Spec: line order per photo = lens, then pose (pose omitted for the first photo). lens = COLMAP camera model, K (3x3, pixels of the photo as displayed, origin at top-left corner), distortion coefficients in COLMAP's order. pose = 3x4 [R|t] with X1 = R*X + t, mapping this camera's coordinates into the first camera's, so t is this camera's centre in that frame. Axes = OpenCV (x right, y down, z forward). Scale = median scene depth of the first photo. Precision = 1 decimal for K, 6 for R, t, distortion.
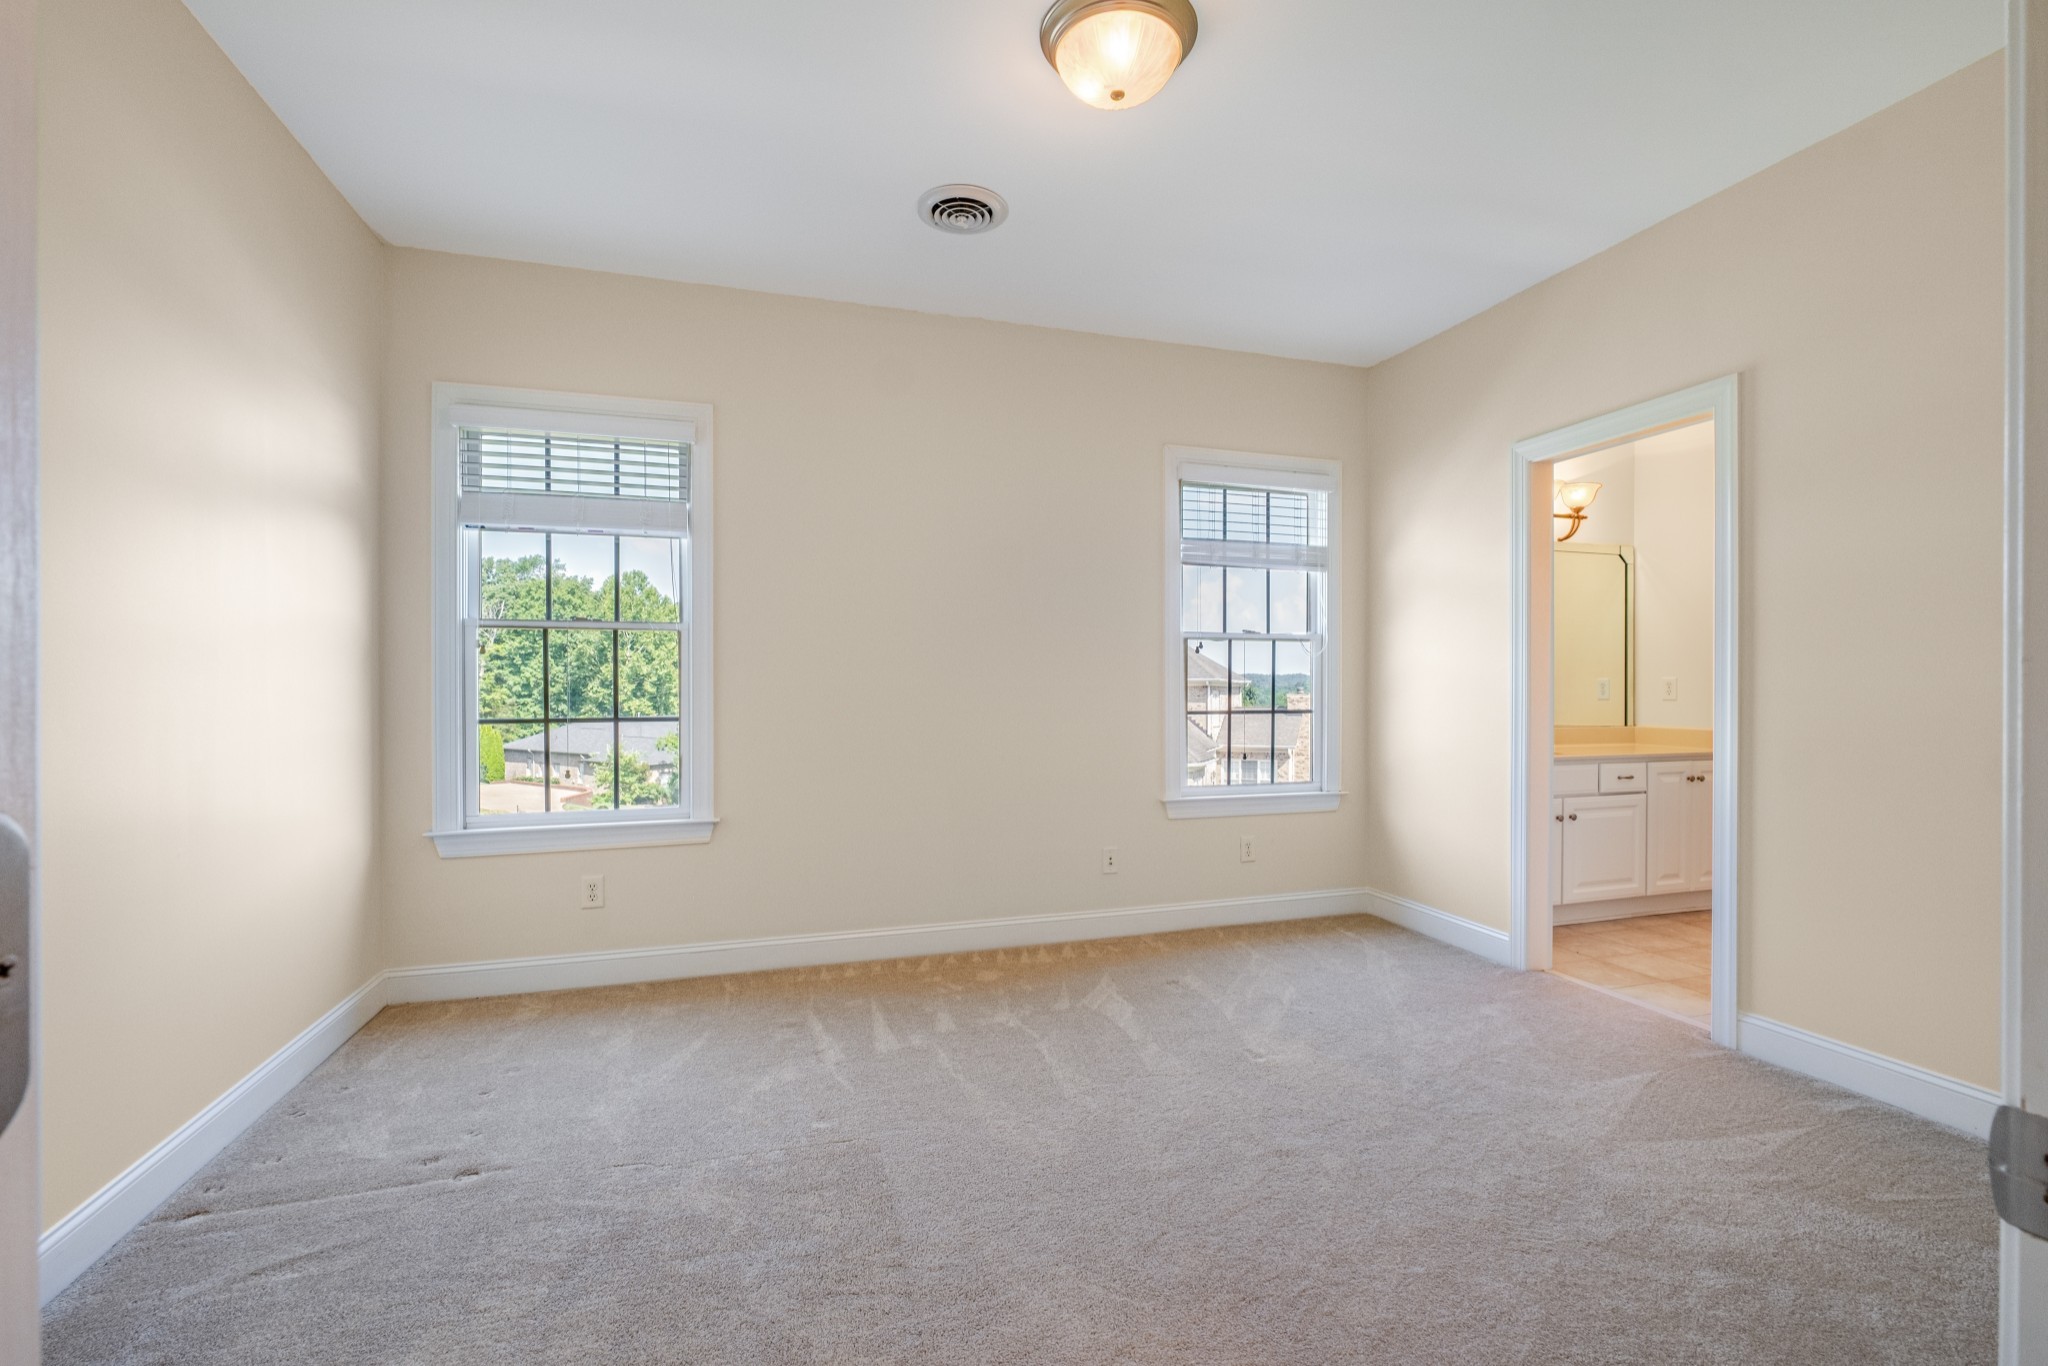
lens RADIAL K [[891.1, 0, 1053.4], [0, 891.1, 684.7], [0, 0, 1]] dist [0.000725, -0.000372]
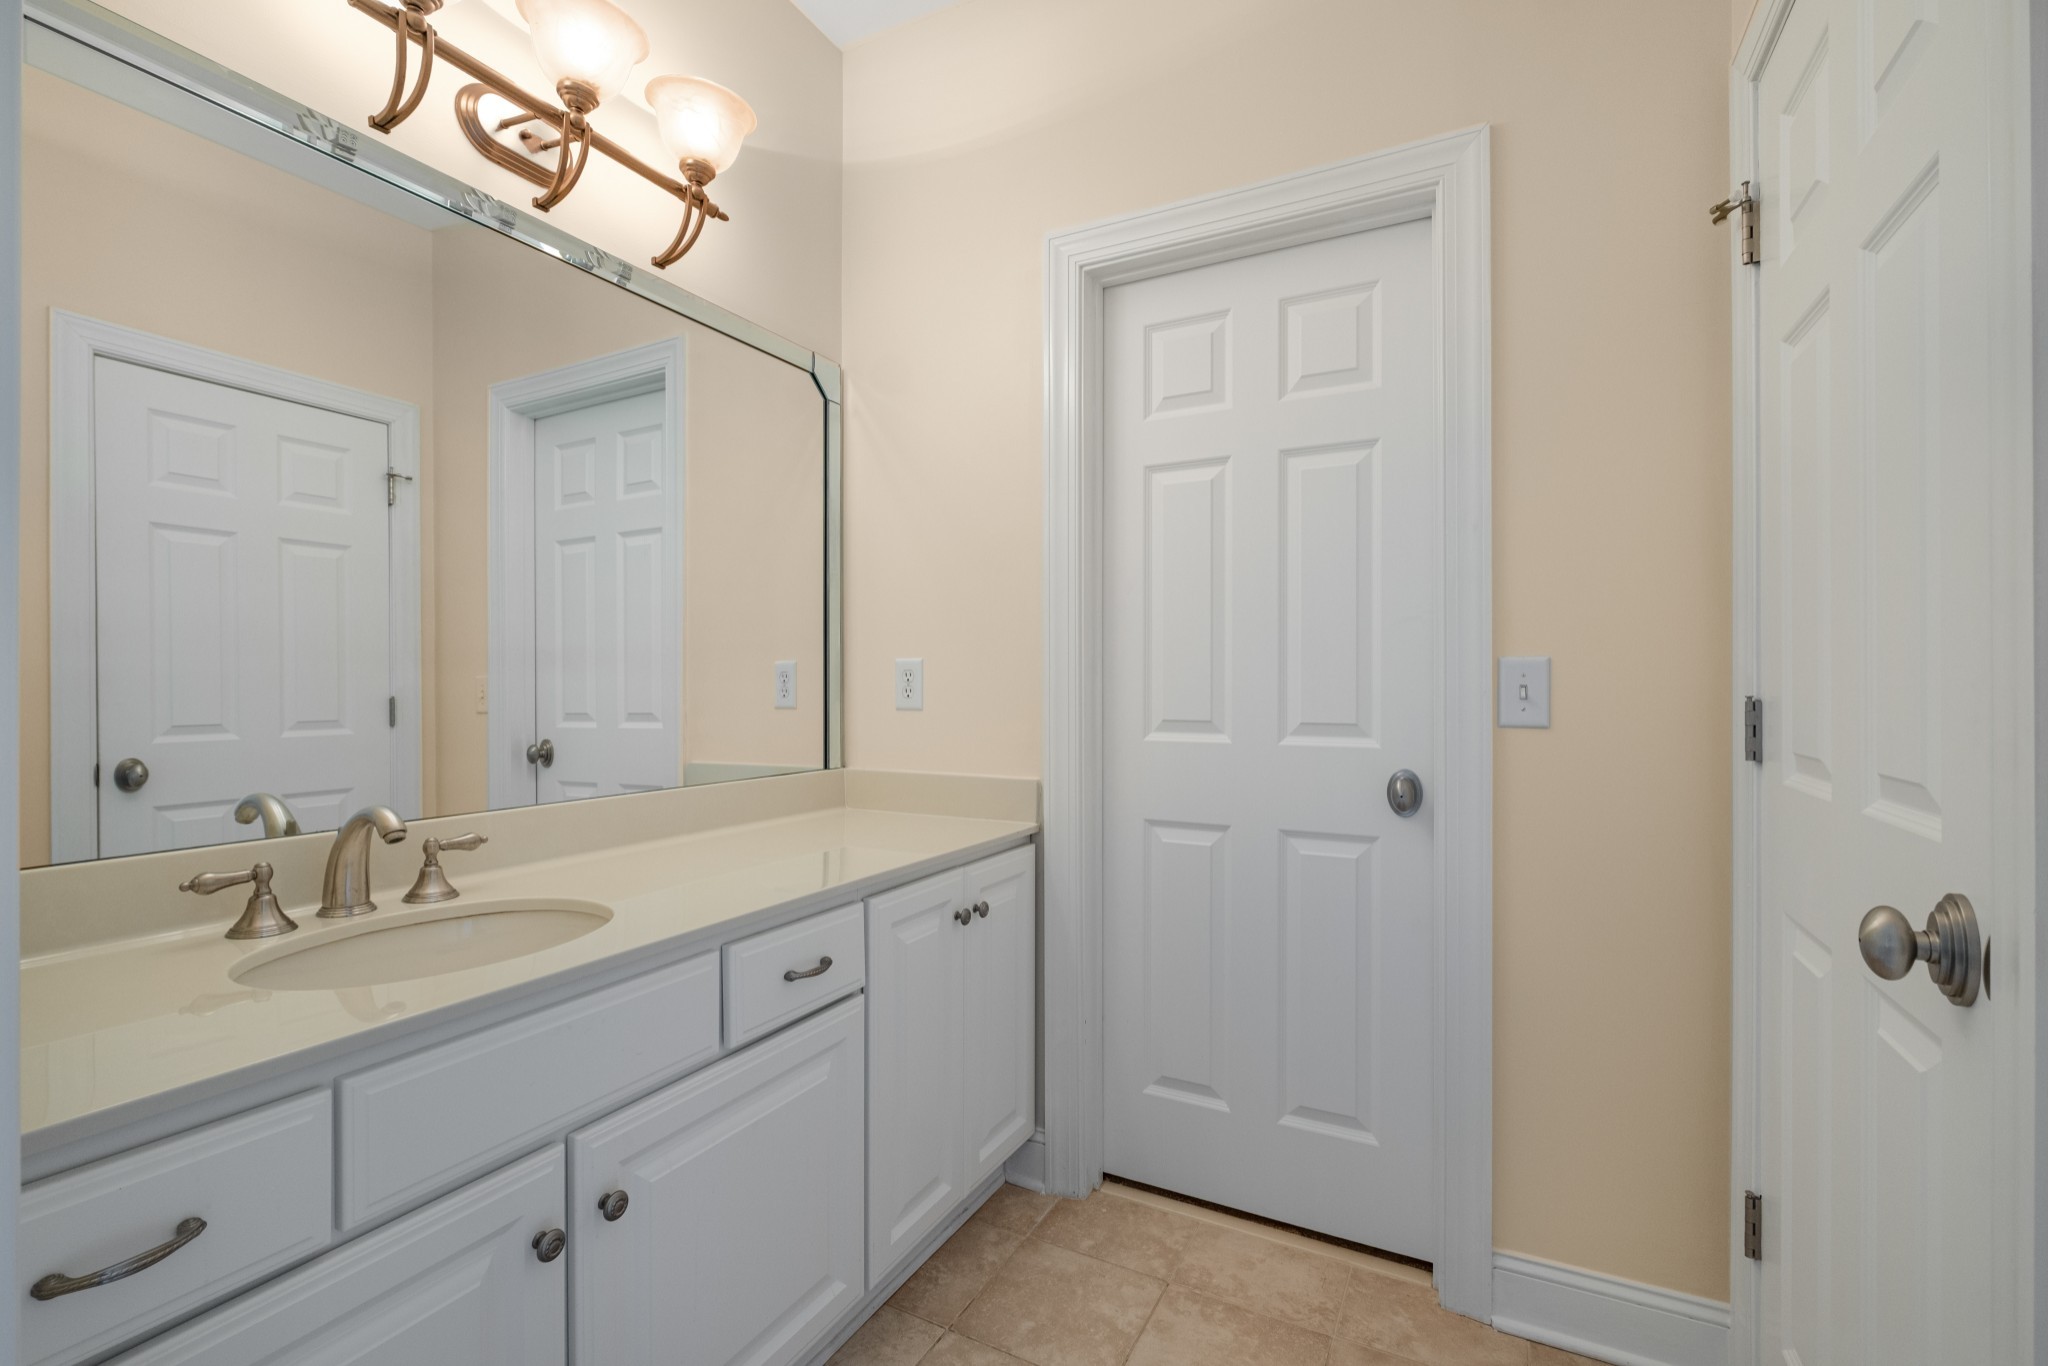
lens RADIAL K [[891.1, 0, 1053.4], [0, 891.1, 684.7], [0, 0, 1]] dist [0.000725, -0.000372]
pose [[0.702283, -0.007436, 0.711859, 0.466516], [0.000012, 0.999946, 0.010434, 0.000324], [-0.711898, -0.007319, 0.702245, 0.699241]]
